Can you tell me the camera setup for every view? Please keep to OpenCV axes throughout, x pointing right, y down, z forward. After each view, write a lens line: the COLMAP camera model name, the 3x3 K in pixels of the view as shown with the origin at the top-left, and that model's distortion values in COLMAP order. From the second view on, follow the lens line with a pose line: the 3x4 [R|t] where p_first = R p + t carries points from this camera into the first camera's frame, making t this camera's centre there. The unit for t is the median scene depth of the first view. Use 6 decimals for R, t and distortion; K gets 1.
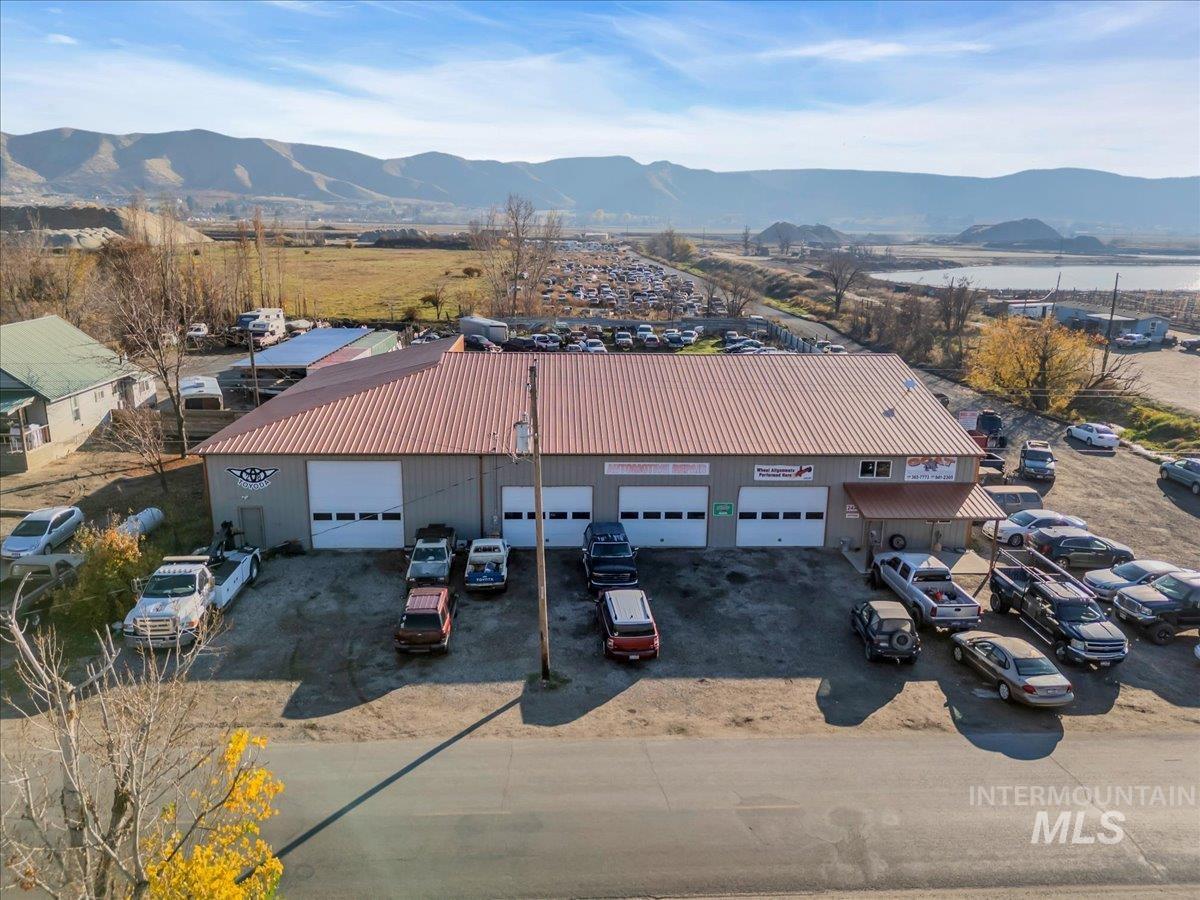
lens RADIAL K [[885.7, 0, 601.4], [0, 885.7, 449.4], [0, 0, 1]] dist [0.057190, -0.052490]
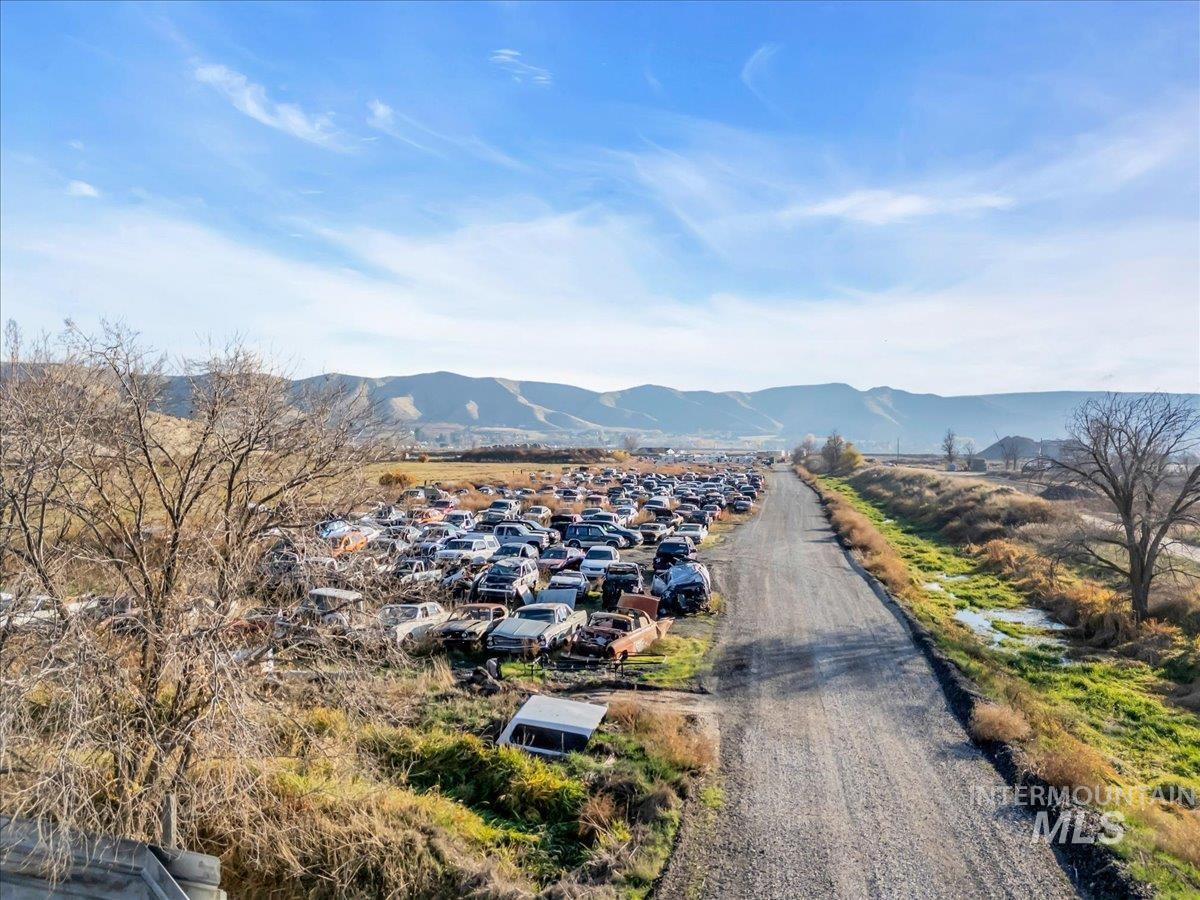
lens RADIAL K [[885.7, 0, 588.9], [0, 885.7, 456.4], [0, 0, 1]] dist [0.057190, -0.052490]
pose [[0.966515, -0.003139, -0.256591, 0.678122], [-0.059035, 0.970385, -0.234239, -0.489916], [0.249727, 0.241544, 0.937706, 2.699563]]
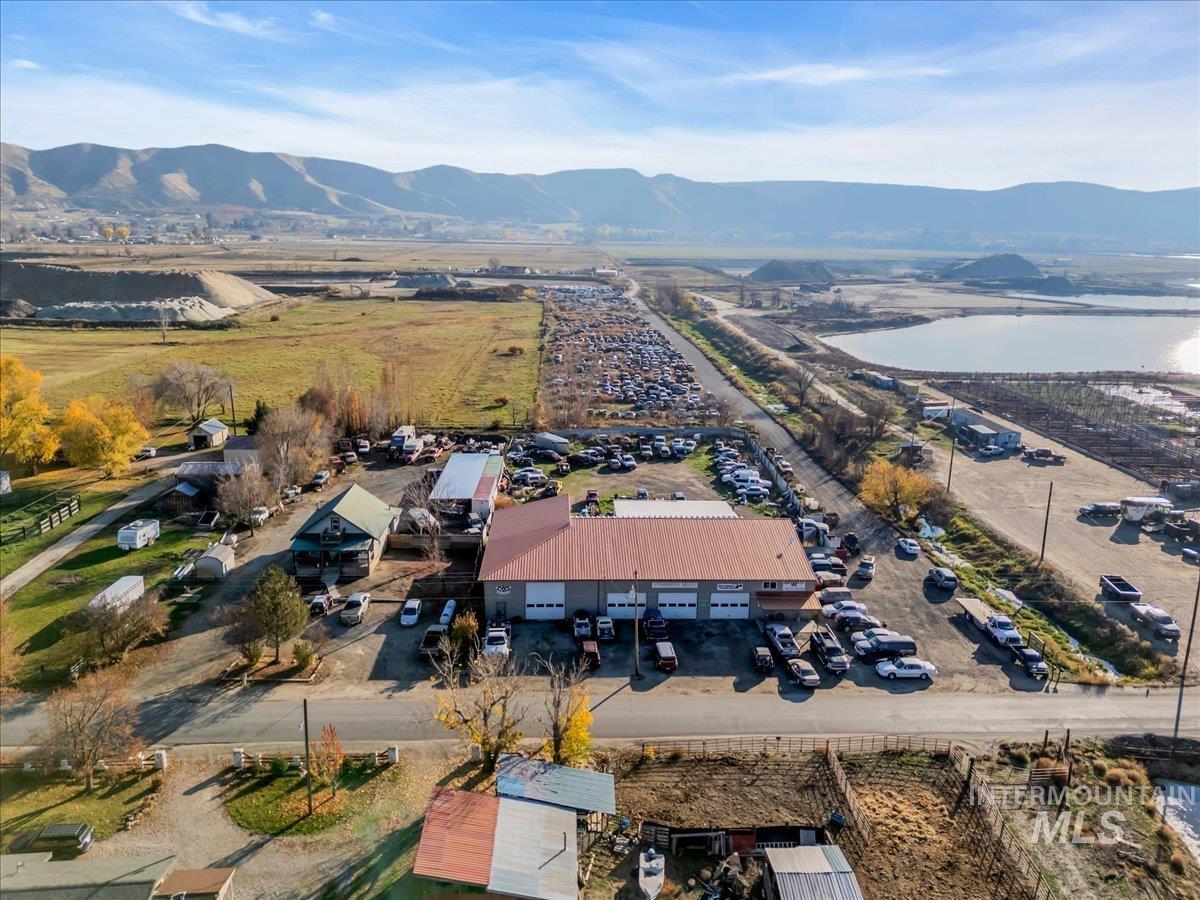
lens RADIAL K [[885.7, 0, 599.0], [0, 885.7, 444.9], [0, 0, 1]] dist [0.057190, -0.052490]
pose [[0.999979, 0.001892, -0.006216, -0.117469], [-0.001947, 0.999959, -0.008806, -0.314214], [0.006199, 0.008818, 0.999942, -1.275059]]
